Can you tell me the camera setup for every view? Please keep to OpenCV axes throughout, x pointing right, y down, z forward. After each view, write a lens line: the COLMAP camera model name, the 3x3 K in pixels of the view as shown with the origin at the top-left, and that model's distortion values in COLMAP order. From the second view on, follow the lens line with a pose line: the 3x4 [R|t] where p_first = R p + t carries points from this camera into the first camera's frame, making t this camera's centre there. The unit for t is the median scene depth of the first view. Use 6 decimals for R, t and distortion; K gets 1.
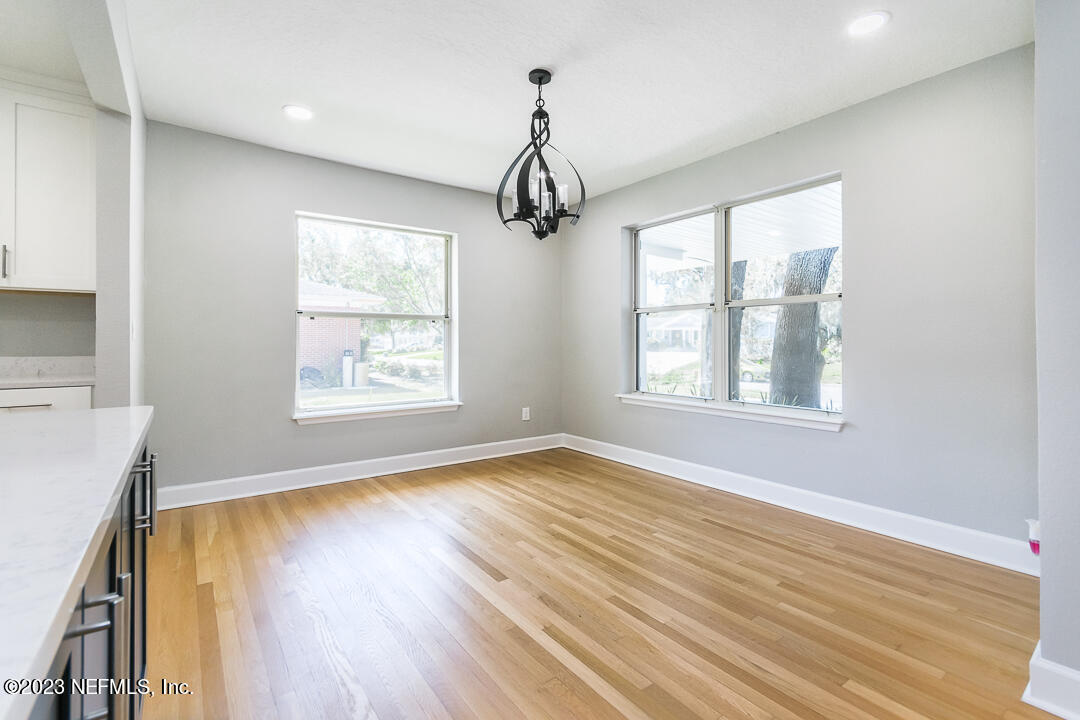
lens RADIAL K [[486.0, 0, 541.0], [0, 486.0, 335.0], [0, 0, 1]] dist [0.009329, -0.001544]
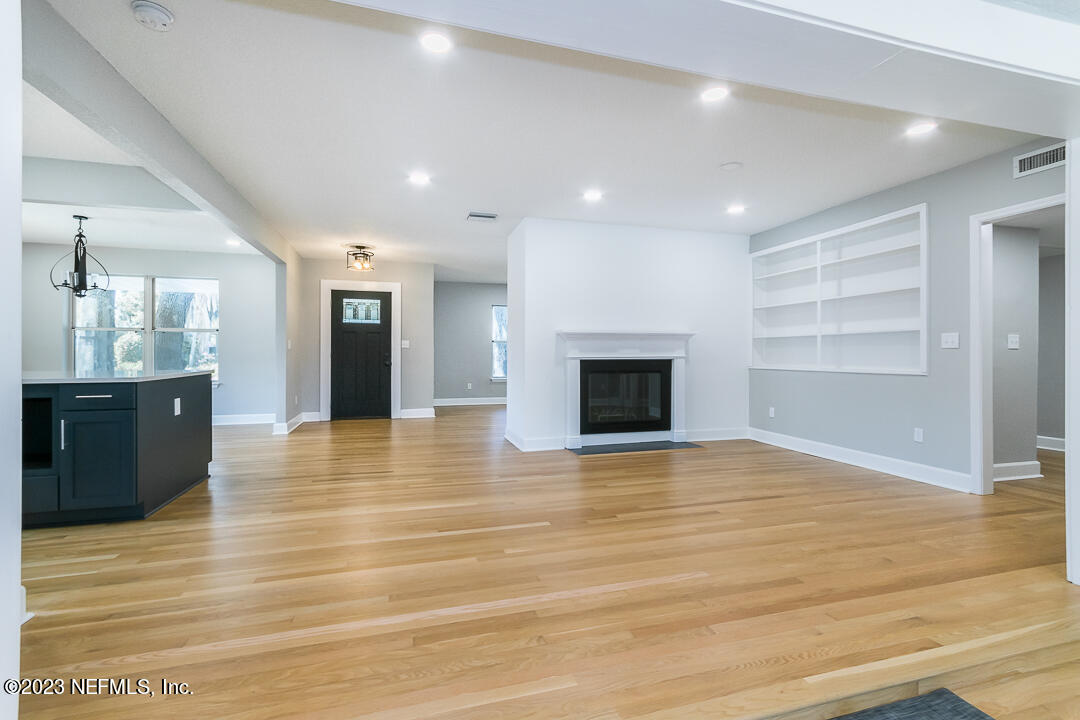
lens RADIAL K [[486.0, 0, 540.2], [0, 486.0, 356.1], [0, 0, 1]] dist [0.009329, -0.001544]
pose [[0.345028, -0.003930, 0.938584, -0.860805], [-0.012234, 0.999887, 0.008684, 0.004511], [-0.938513, -0.014479, 0.344941, -1.034699]]
